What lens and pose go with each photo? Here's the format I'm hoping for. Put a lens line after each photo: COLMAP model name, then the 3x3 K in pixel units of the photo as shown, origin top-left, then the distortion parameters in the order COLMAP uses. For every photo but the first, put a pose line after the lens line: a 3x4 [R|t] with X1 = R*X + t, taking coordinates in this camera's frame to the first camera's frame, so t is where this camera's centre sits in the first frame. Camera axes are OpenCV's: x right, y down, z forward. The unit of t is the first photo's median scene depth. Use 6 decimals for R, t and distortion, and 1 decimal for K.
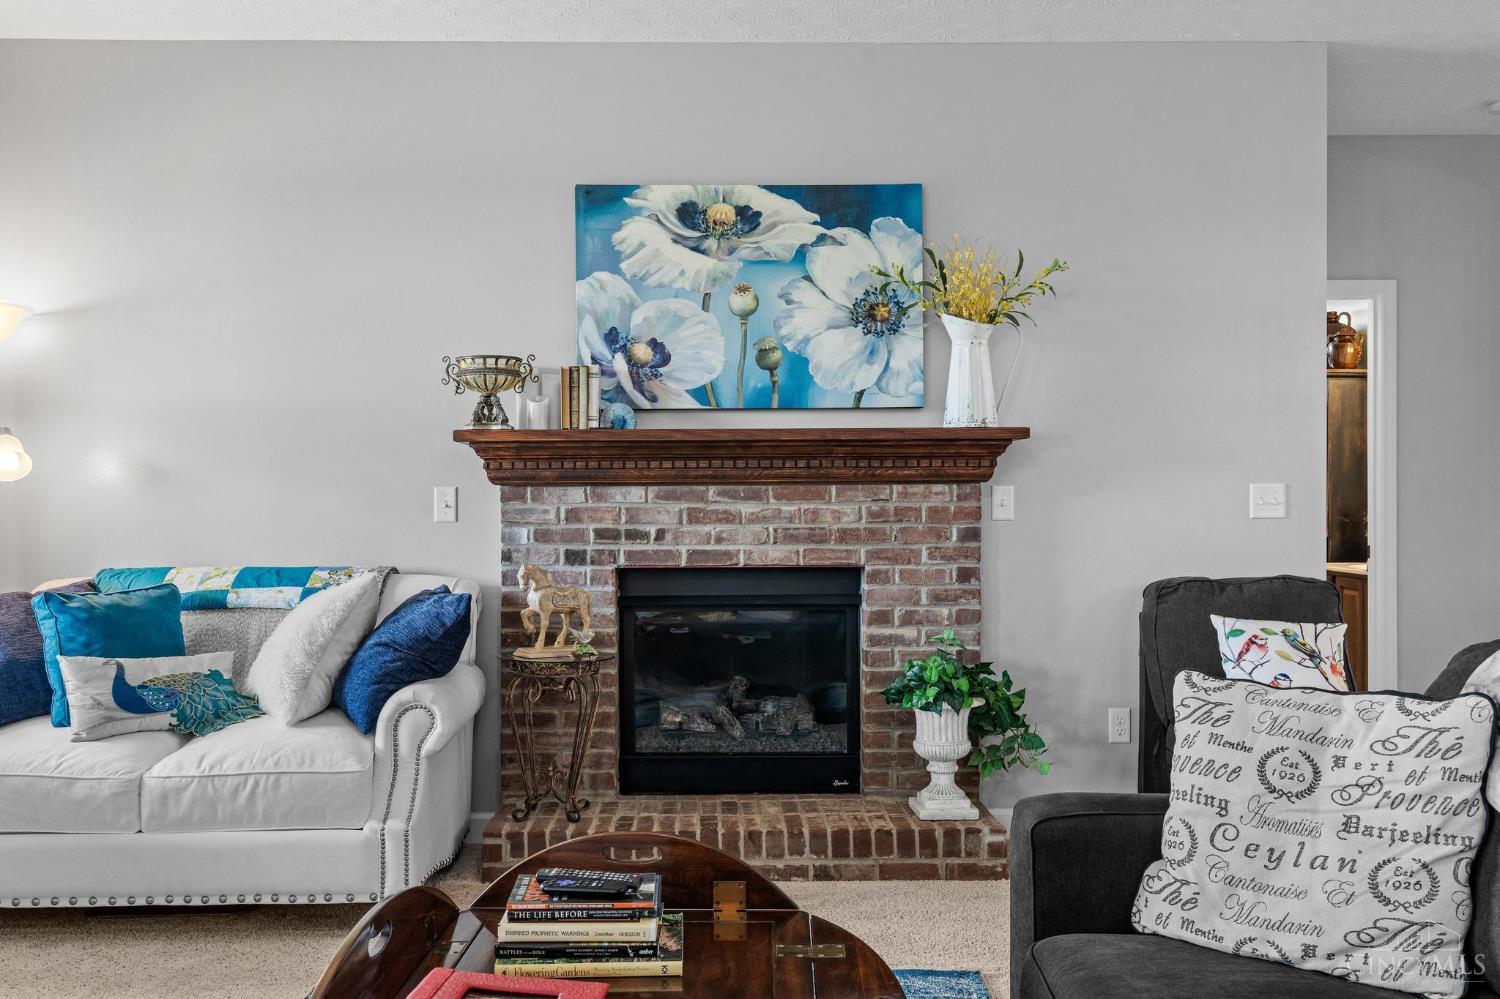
lens RADIAL K [[1321.1, 0, 722.8], [0, 1321.1, 497.8], [0, 0, 1]] dist [0.005865, 0.001957]
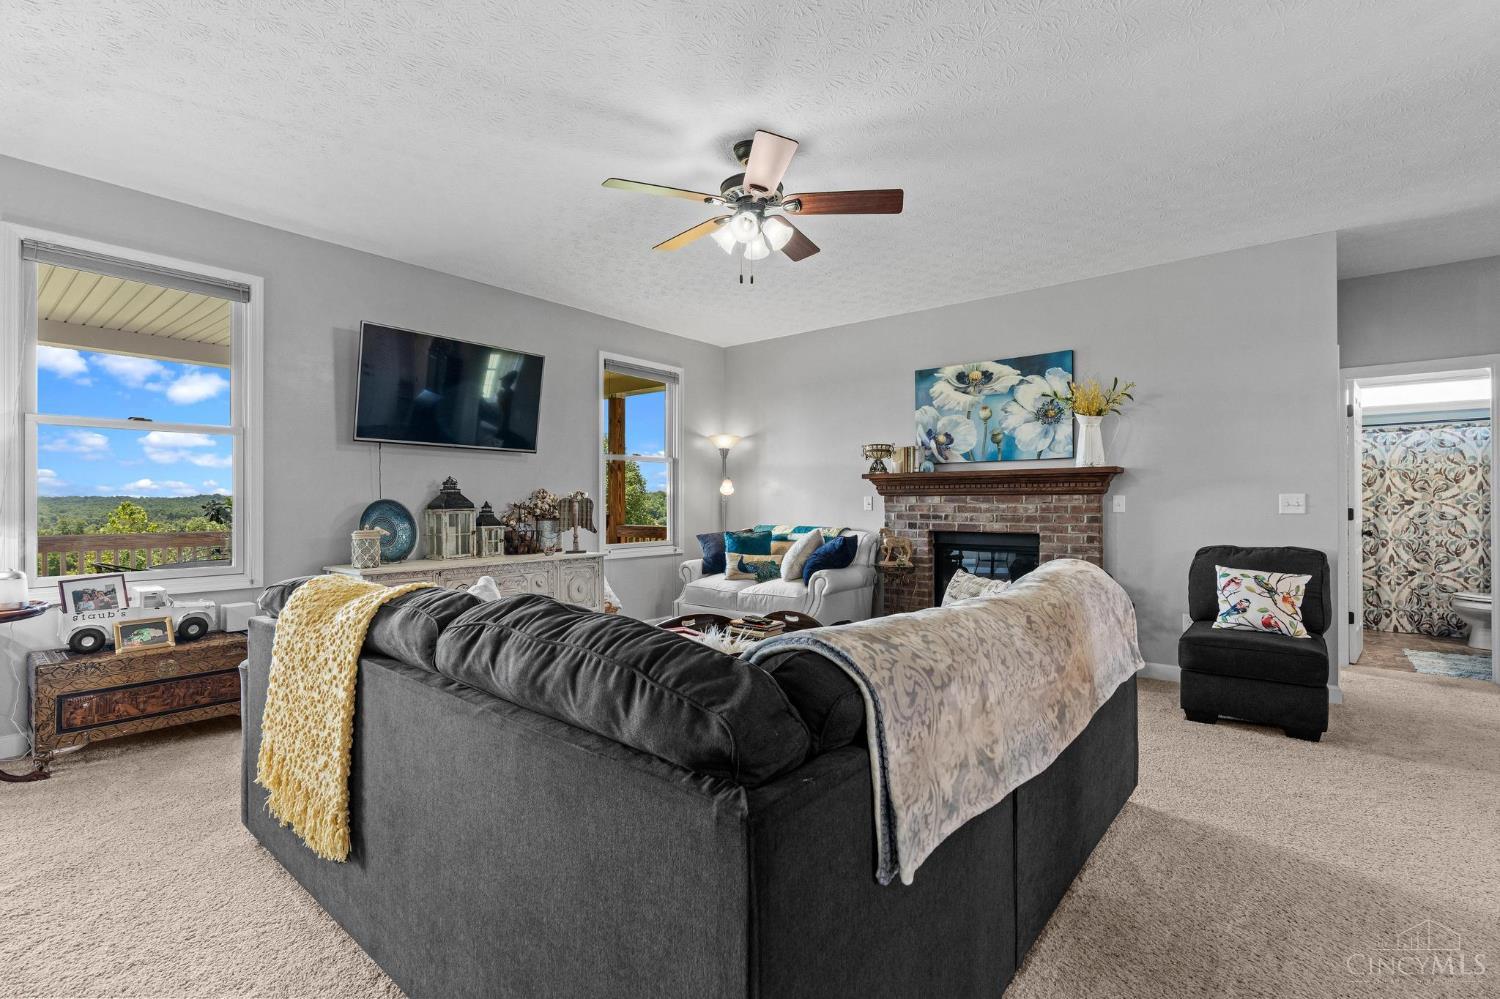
lens RADIAL K [[672.1, 0, 744.8], [0, 672.1, 490.7], [0, 0, 1]] dist [-0.000920, 0.000184]
pose [[0.766721, -0.007010, -0.641943, 0.438884], [-0.003444, 0.999881, -0.015031, 0.000851], [0.641972, 0.013735, 0.766605, -0.134422]]
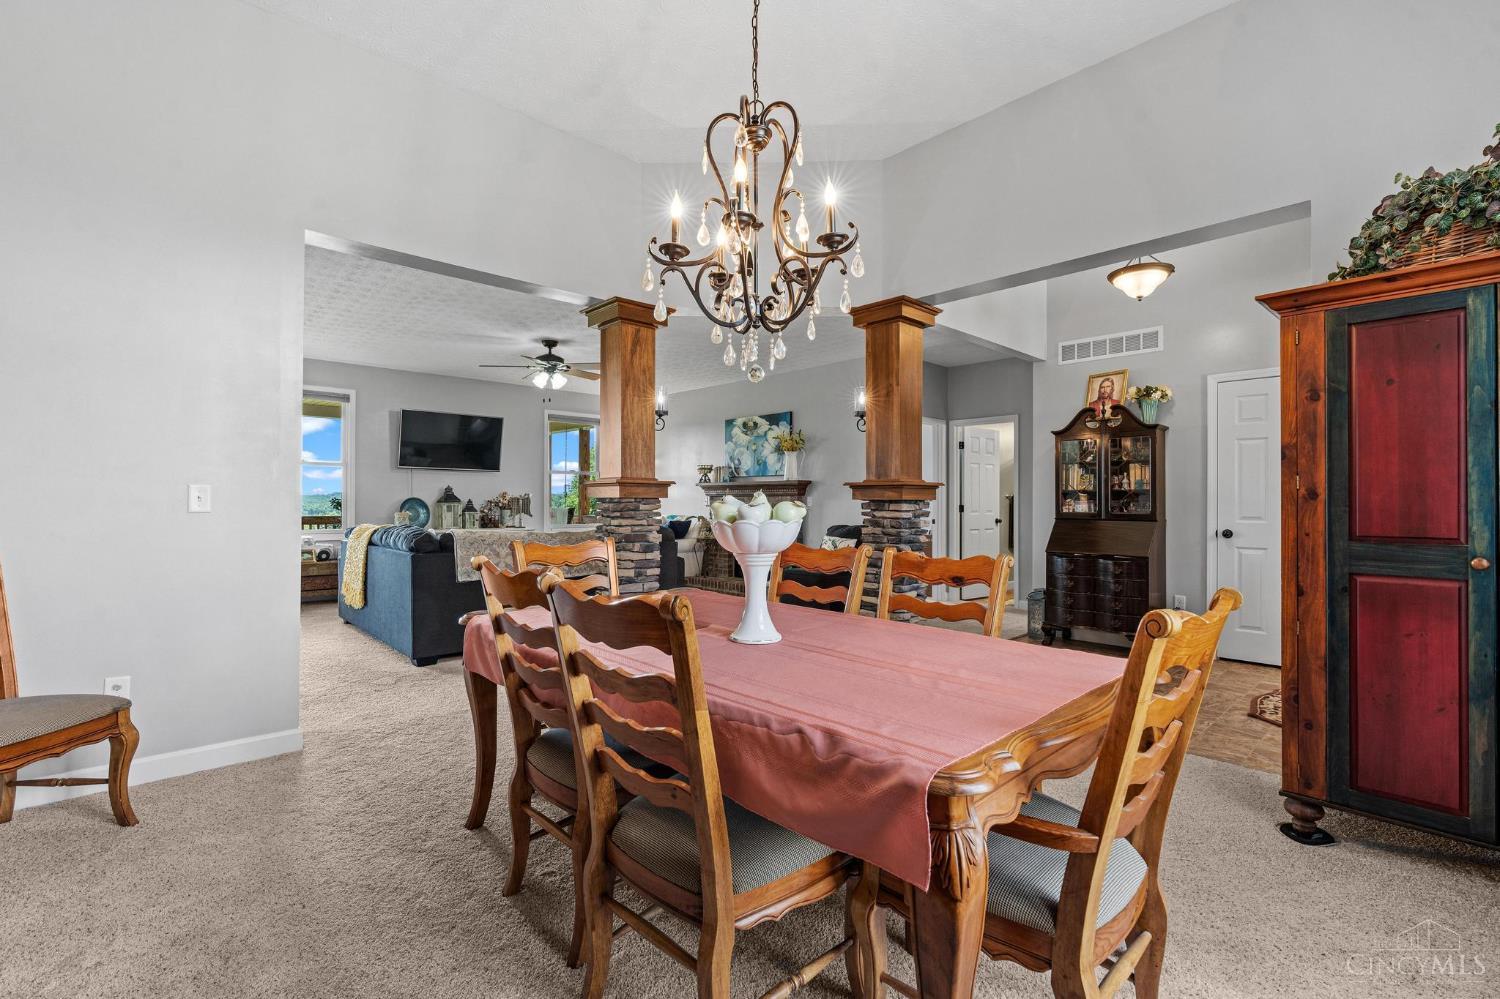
lens RADIAL K [[672.1, 0, 744.8], [0, 672.1, 490.7], [0, 0, 1]] dist [-0.000920, 0.000184]
pose [[0.670863, -0.005463, -0.741561, 1.426696], [-0.007431, 0.999873, -0.014088, 0.001453], [0.741544, 0.014962, 0.670738, -0.299468]]
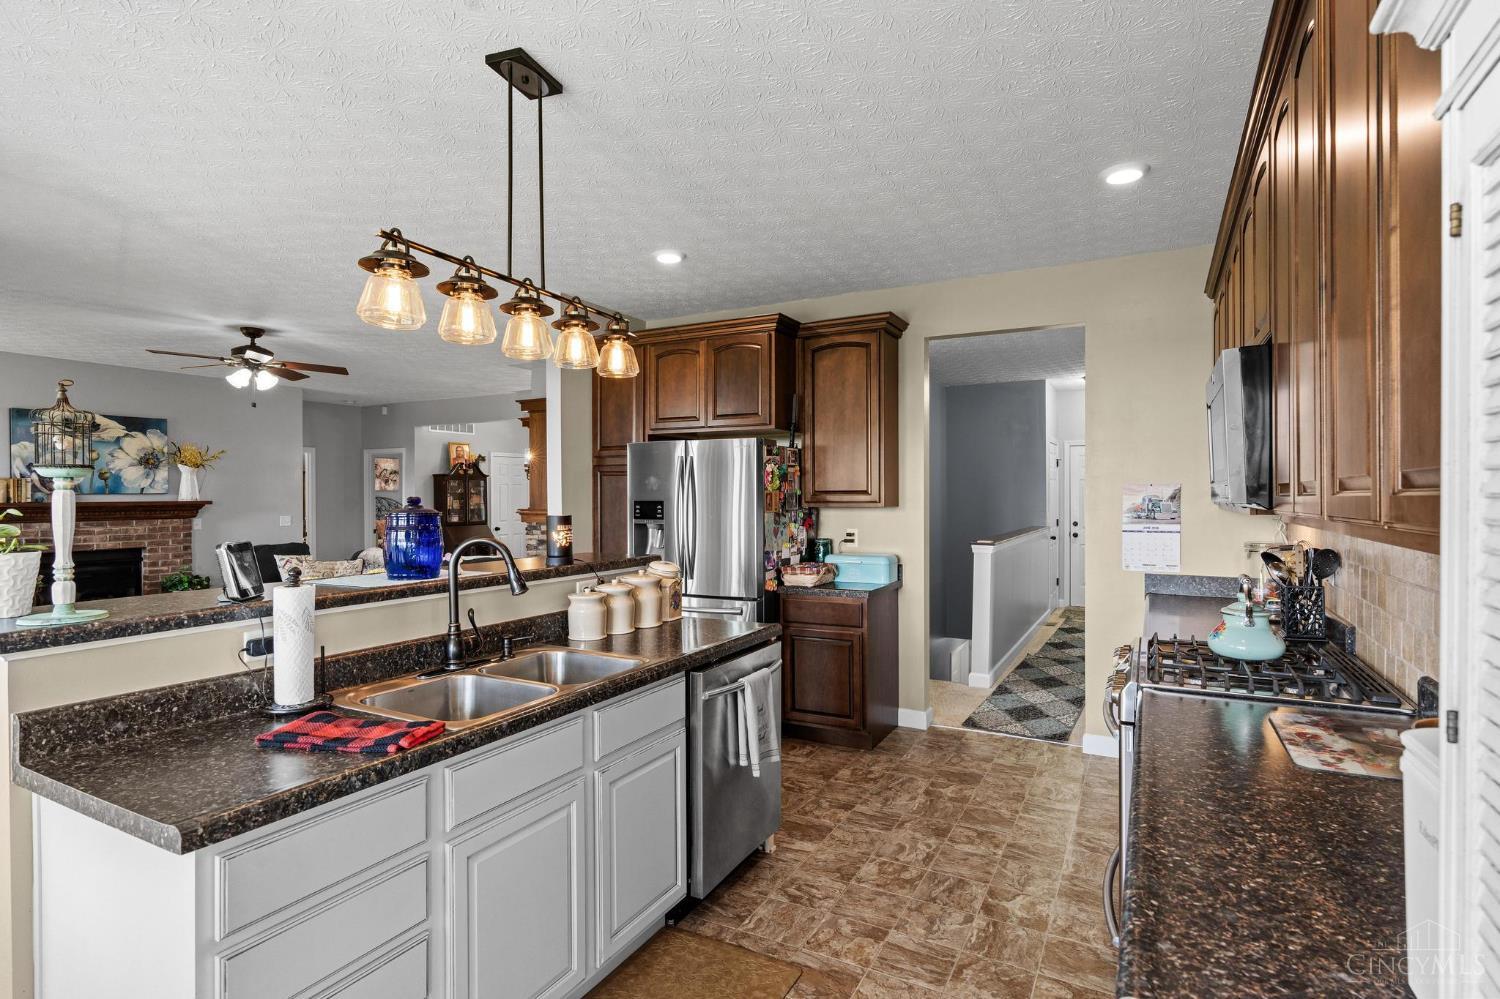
lens RADIAL K [[743.6, 0, 750.0], [0, 743.6, 499.5], [0, 0, 1]] dist [-0.002216, 0.001464]
pose [[0.492009, -0.003262, 0.870584, -0.679064], [0.003111, 0.999993, 0.001989, -0.054646], [-0.870585, 0.001730, 0.492016, -1.001426]]
